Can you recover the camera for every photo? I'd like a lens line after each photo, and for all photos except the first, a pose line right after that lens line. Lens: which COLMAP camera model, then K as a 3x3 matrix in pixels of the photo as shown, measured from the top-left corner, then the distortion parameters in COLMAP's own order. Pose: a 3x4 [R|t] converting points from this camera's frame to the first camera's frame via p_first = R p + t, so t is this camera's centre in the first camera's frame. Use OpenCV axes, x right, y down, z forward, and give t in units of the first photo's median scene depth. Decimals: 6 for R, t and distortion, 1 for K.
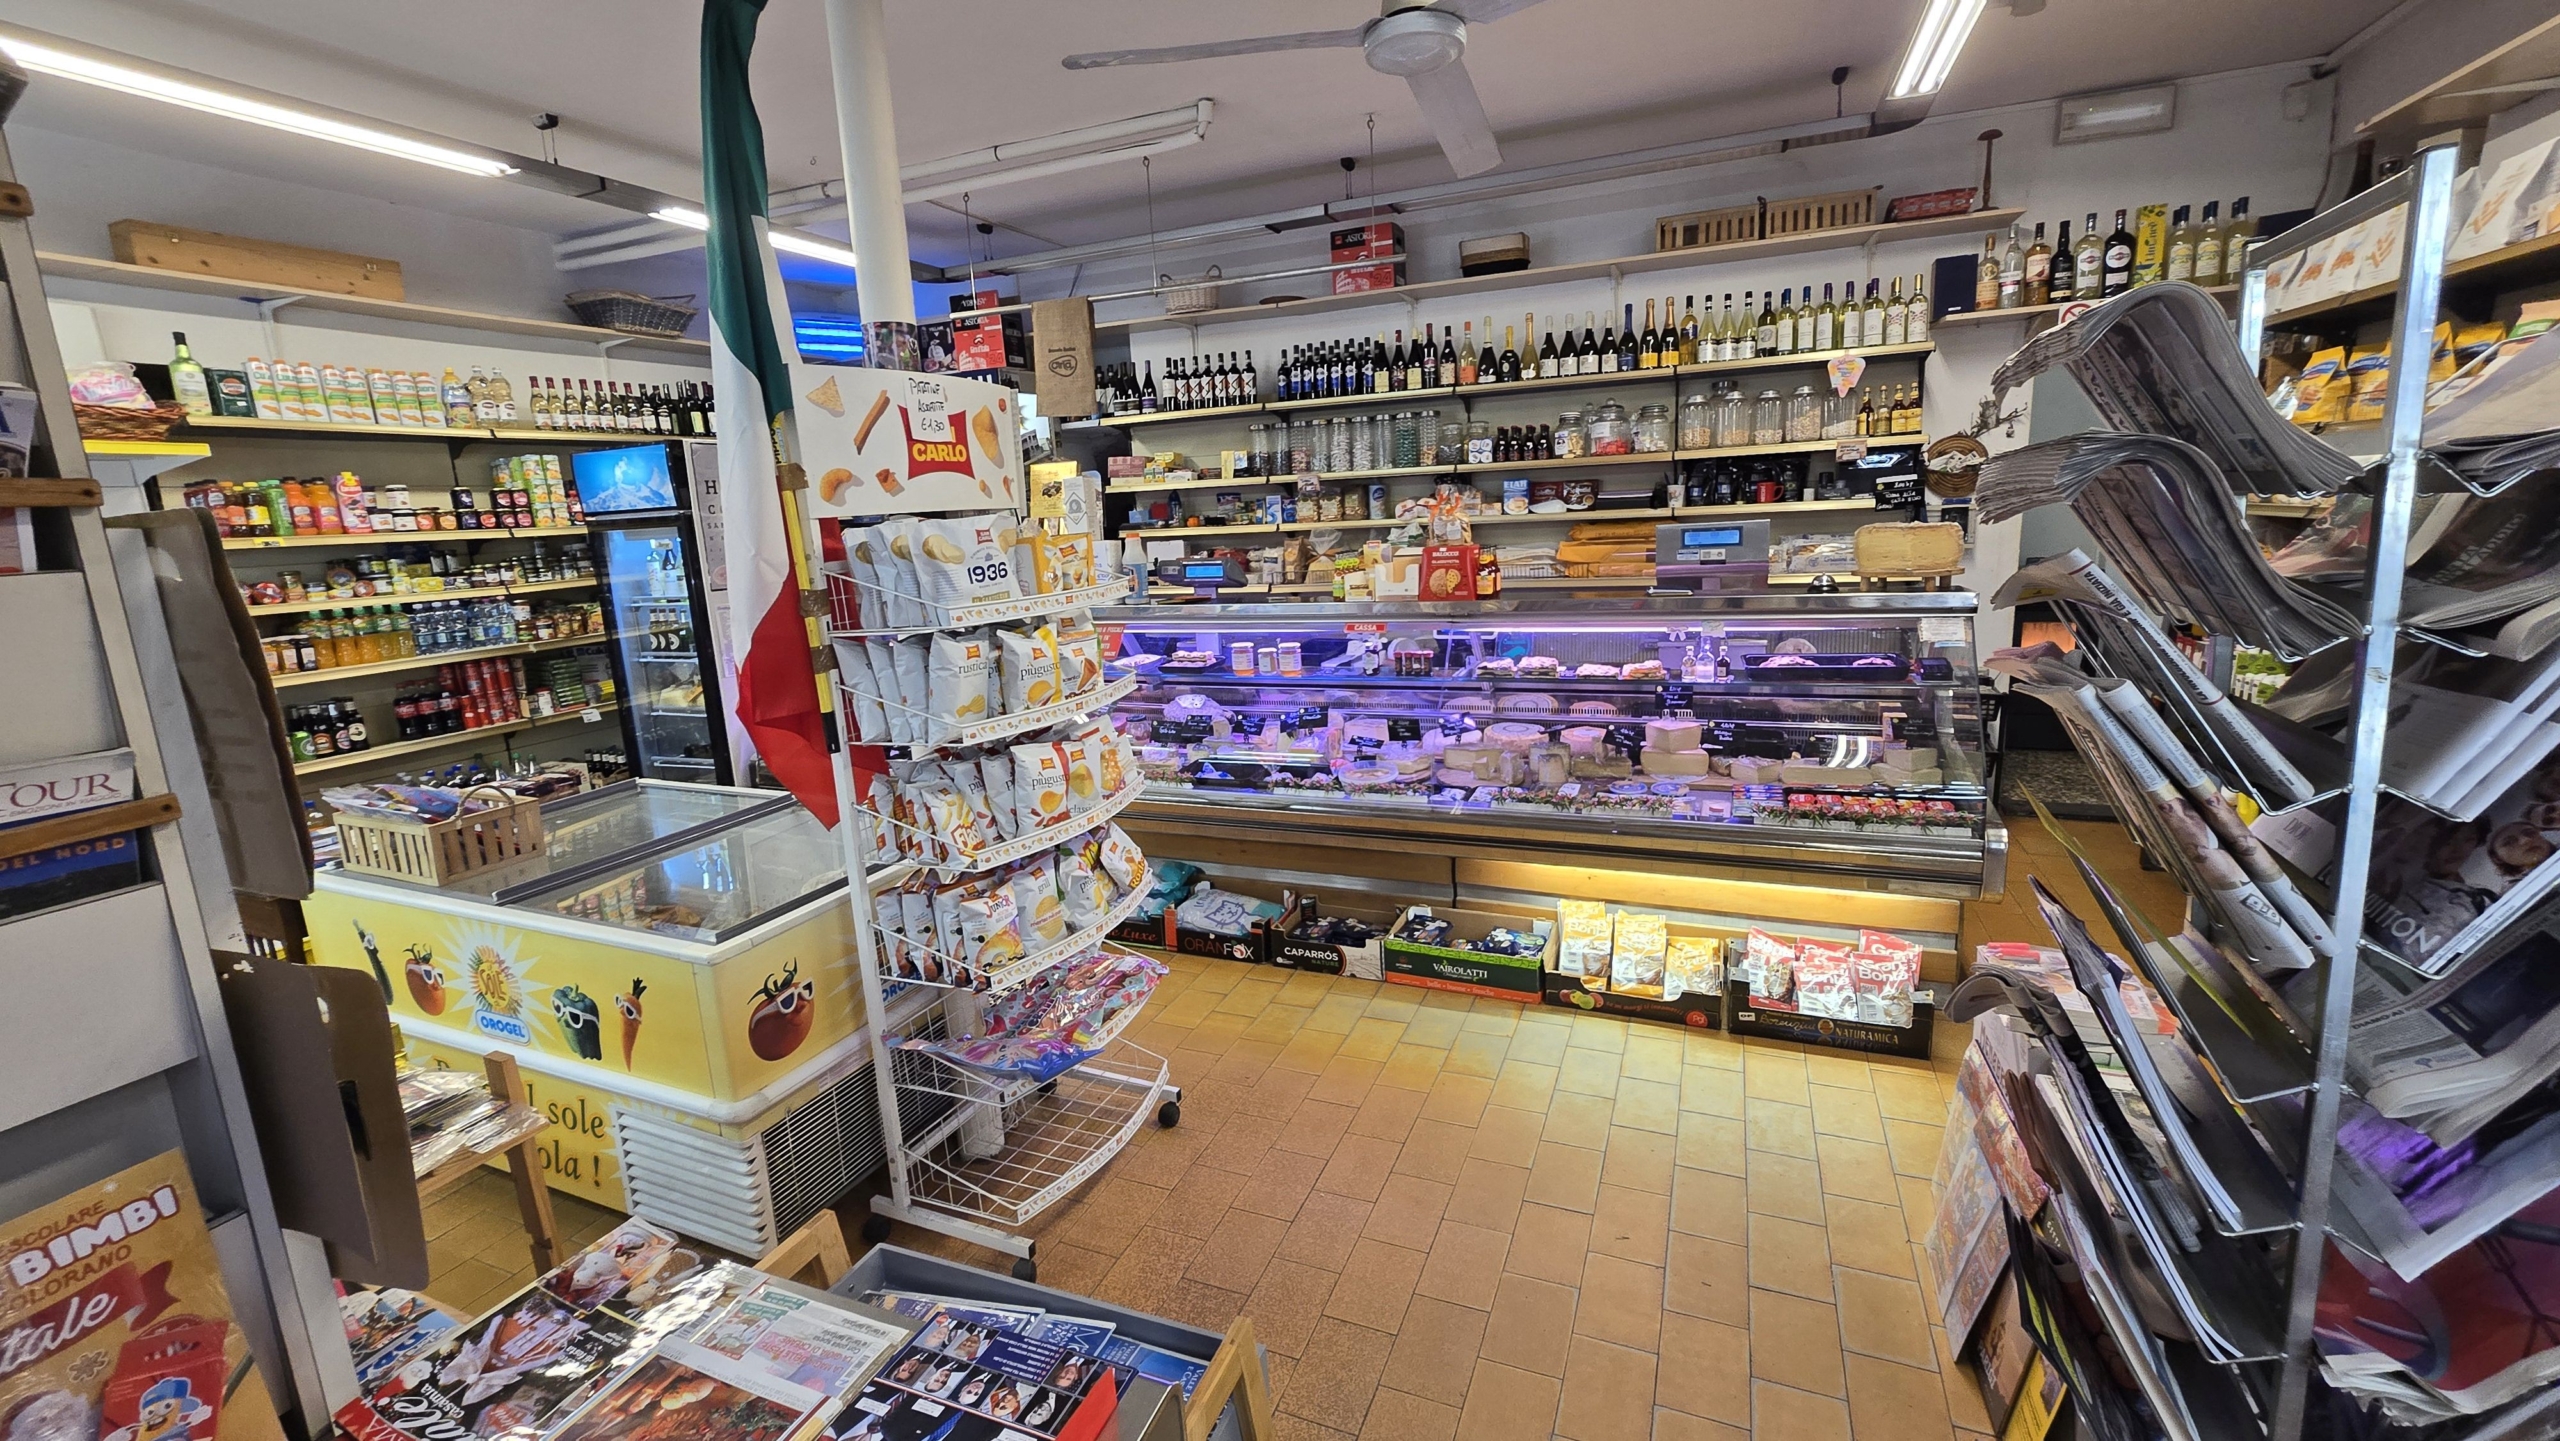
lens RADIAL K [[1044.6, 0, 1281.1], [0, 1044.6, 693.3], [0, 0, 1]] dist [-0.002002, 0.000096]
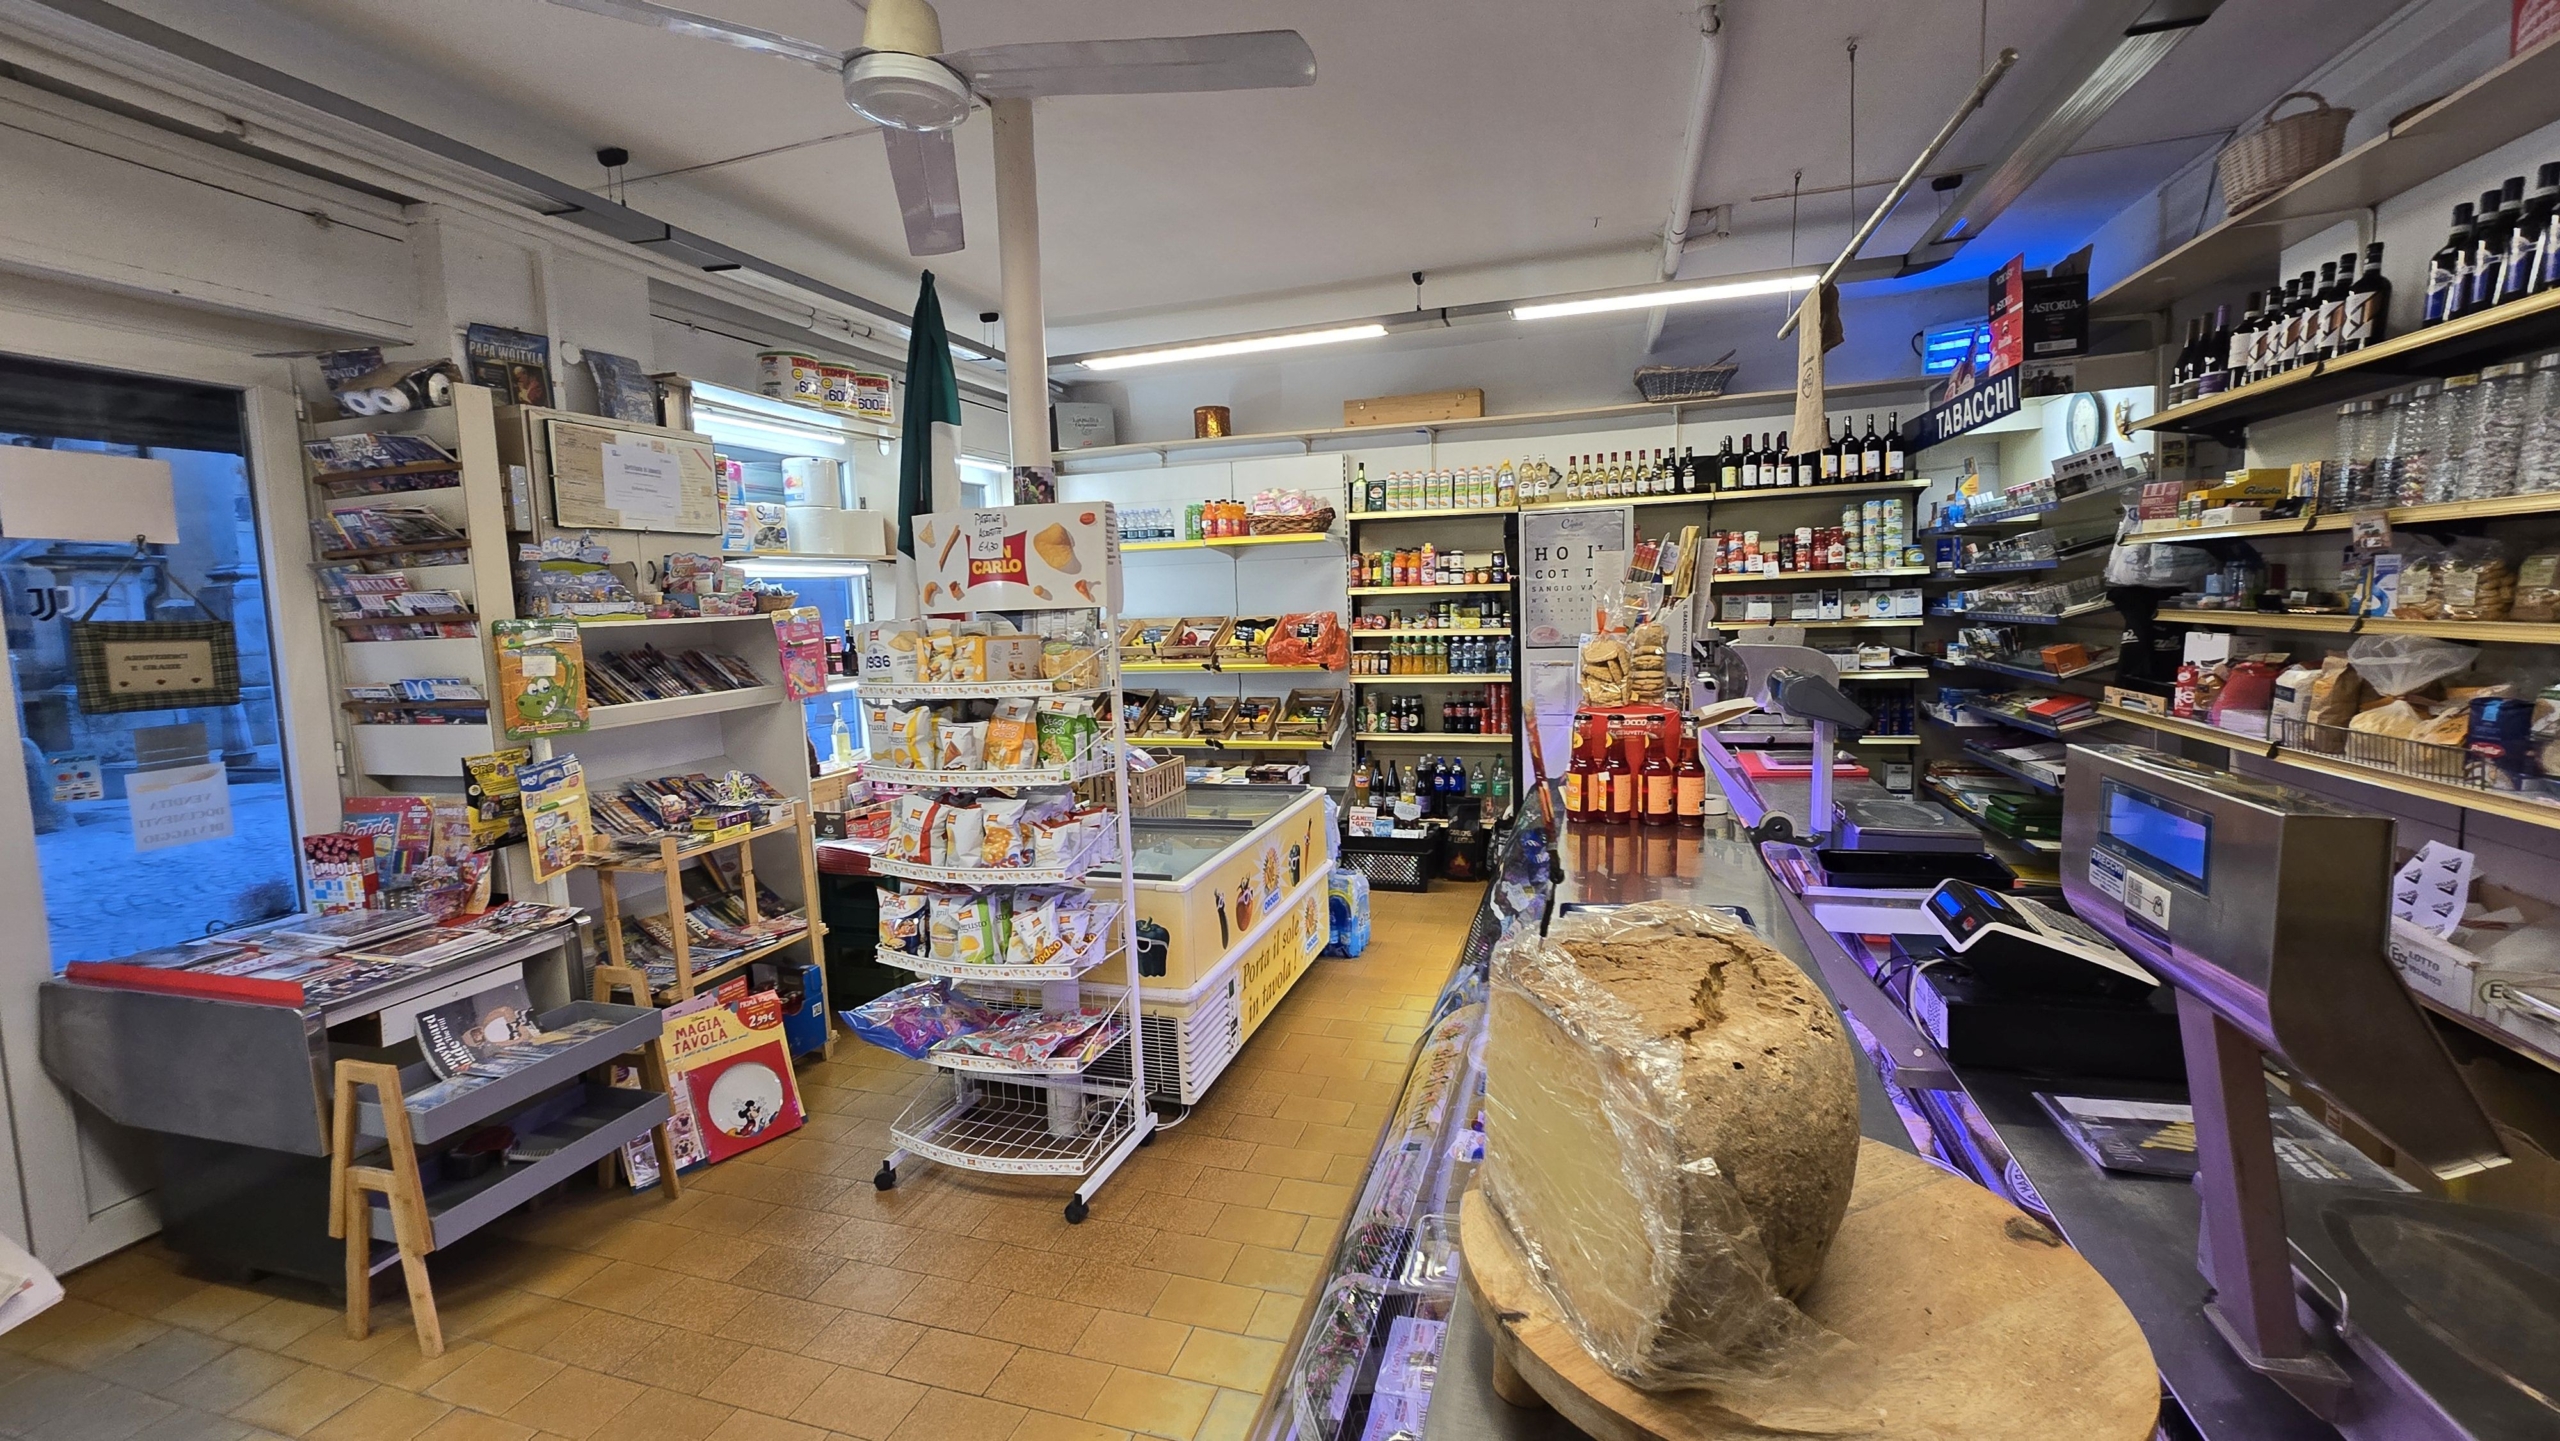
lens RADIAL K [[1044.6, 0, 1279.7], [0, 1044.6, 694.5], [0, 0, 1]] dist [-0.002002, 0.000096]
pose [[0.087242, 0.139587, -0.986359, 0.527366], [-0.149816, 0.980712, 0.125537, -0.151283], [0.984857, 0.136820, 0.106471, 0.646022]]
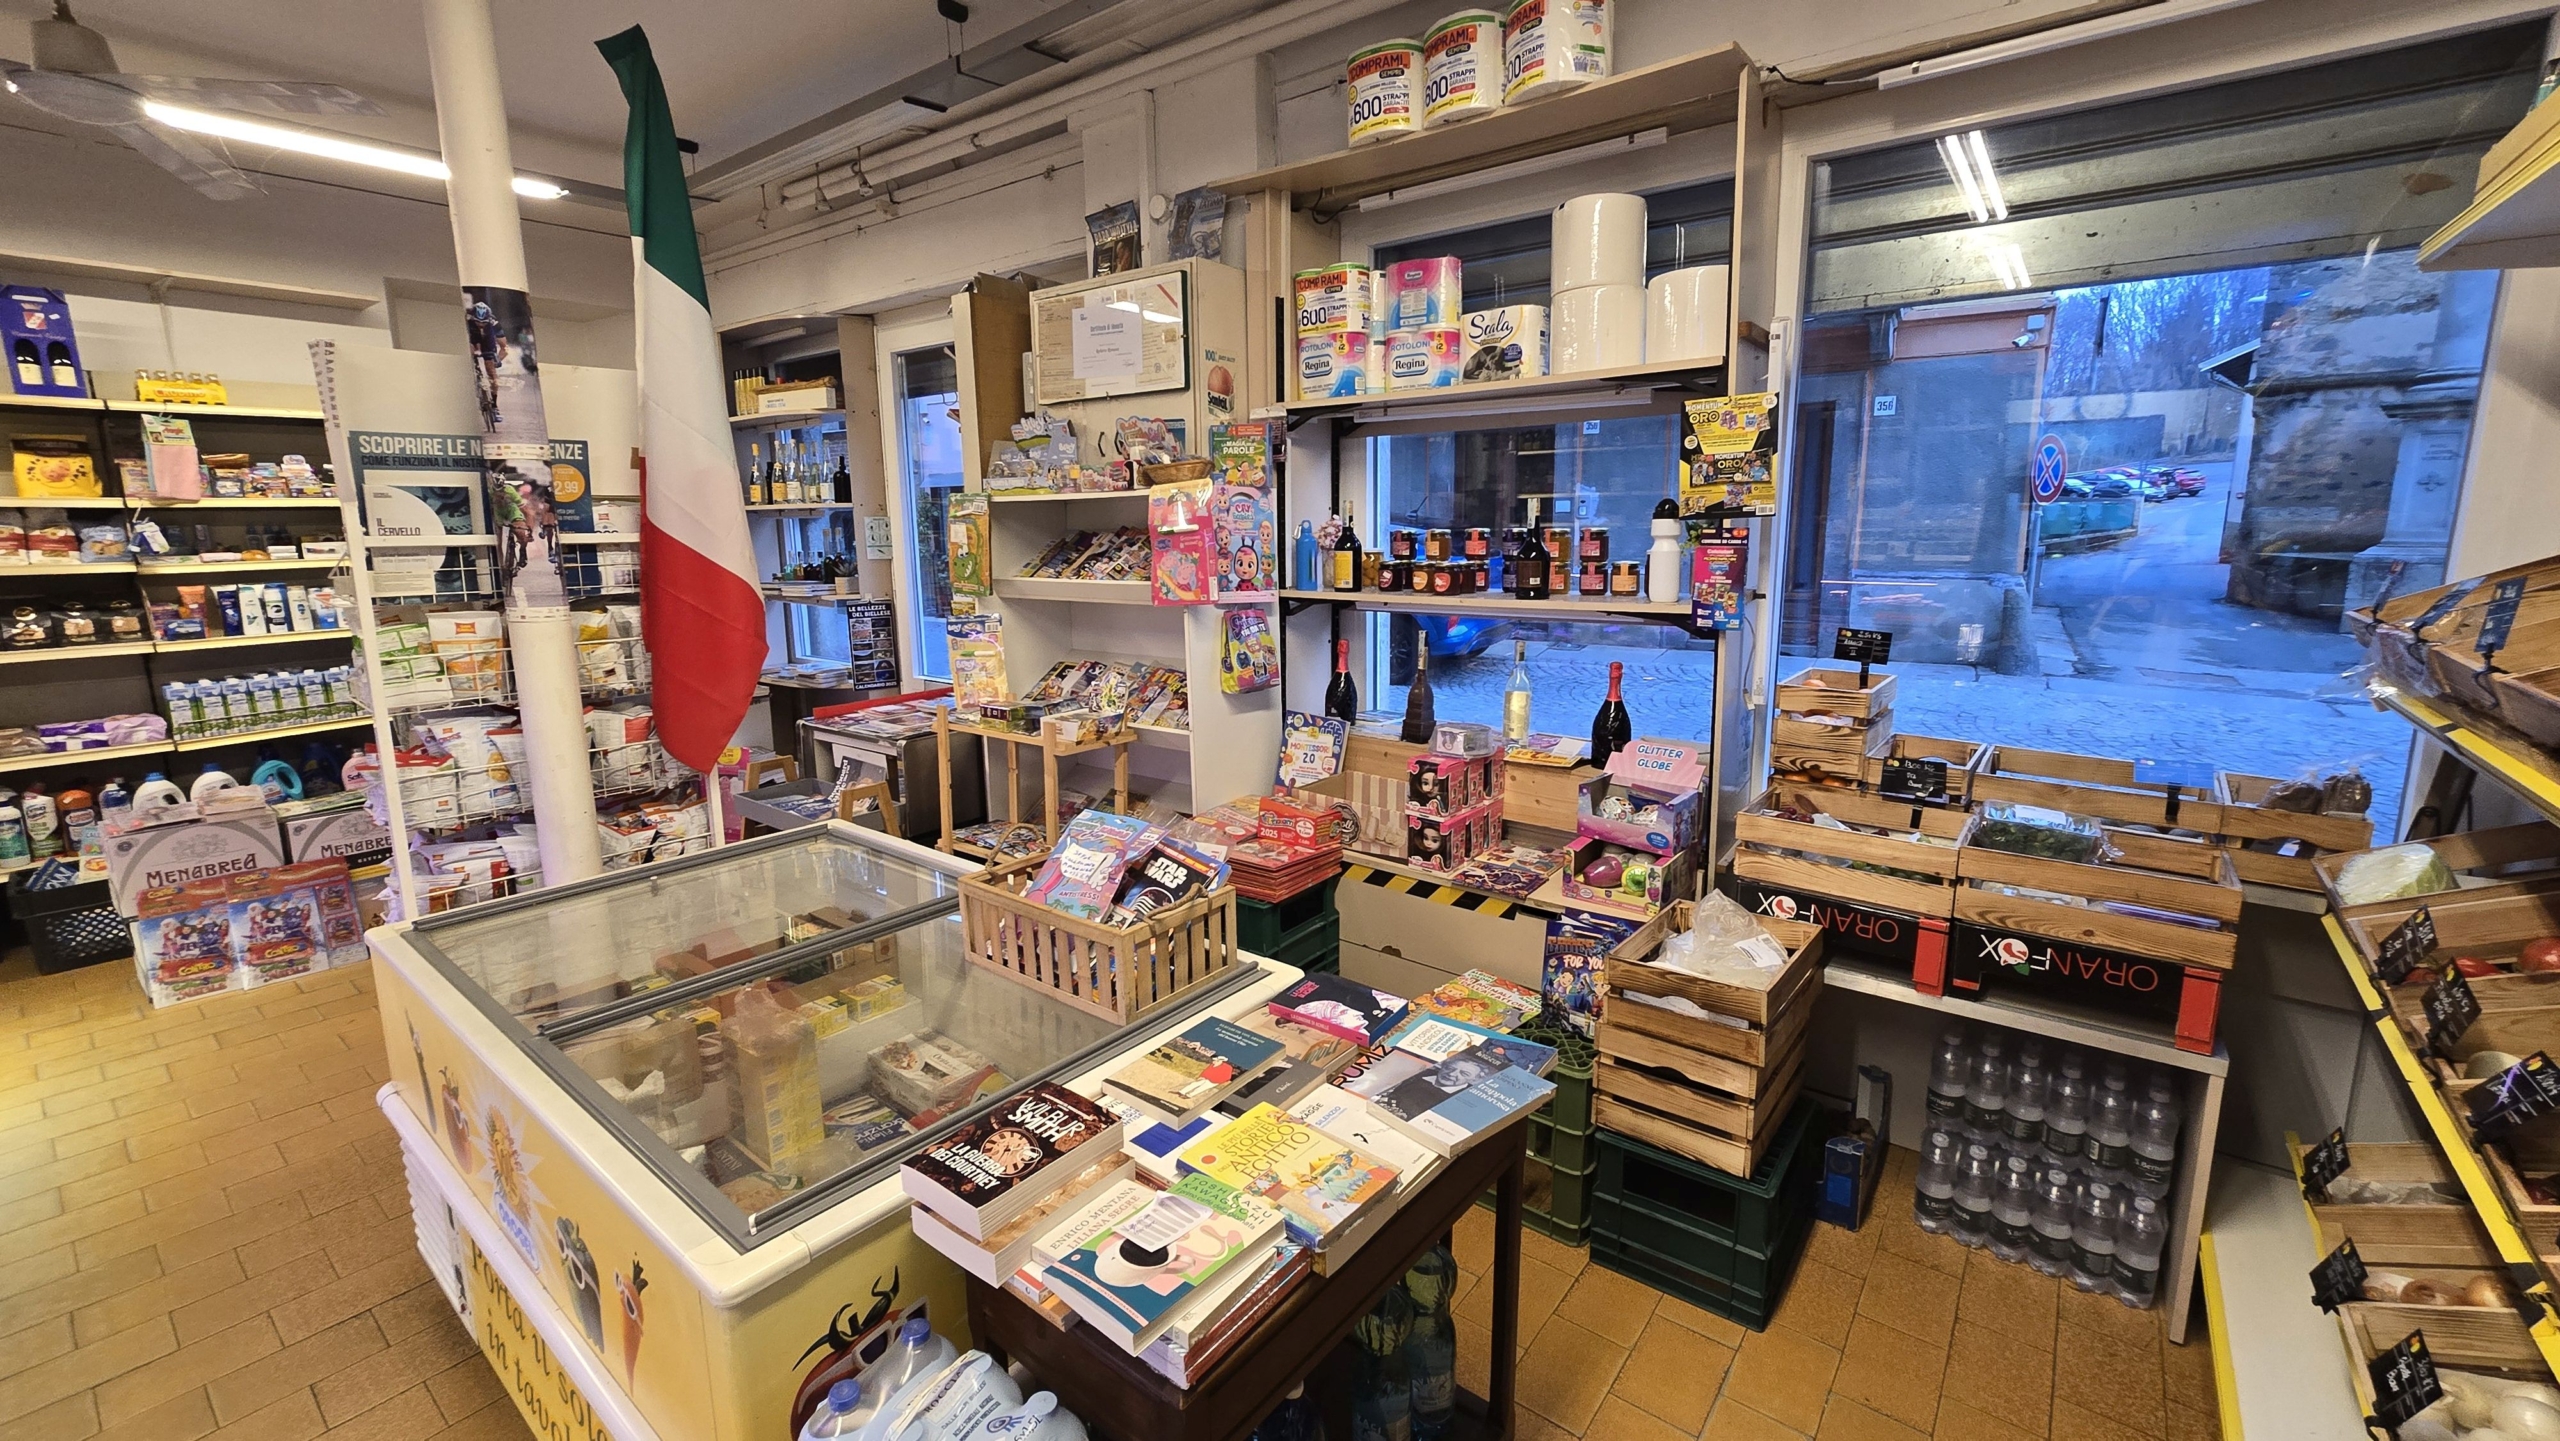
lens RADIAL K [[1044.6, 0, 1282.7], [0, 1044.6, 694.2], [0, 0, 1]] dist [-0.002002, 0.000096]
pose [[-0.961723, 0.015140, 0.273604, -0.688446], [0.106895, 0.940095, 0.323720, -0.127527], [-0.252313, 0.340576, -0.905730, 0.953913]]
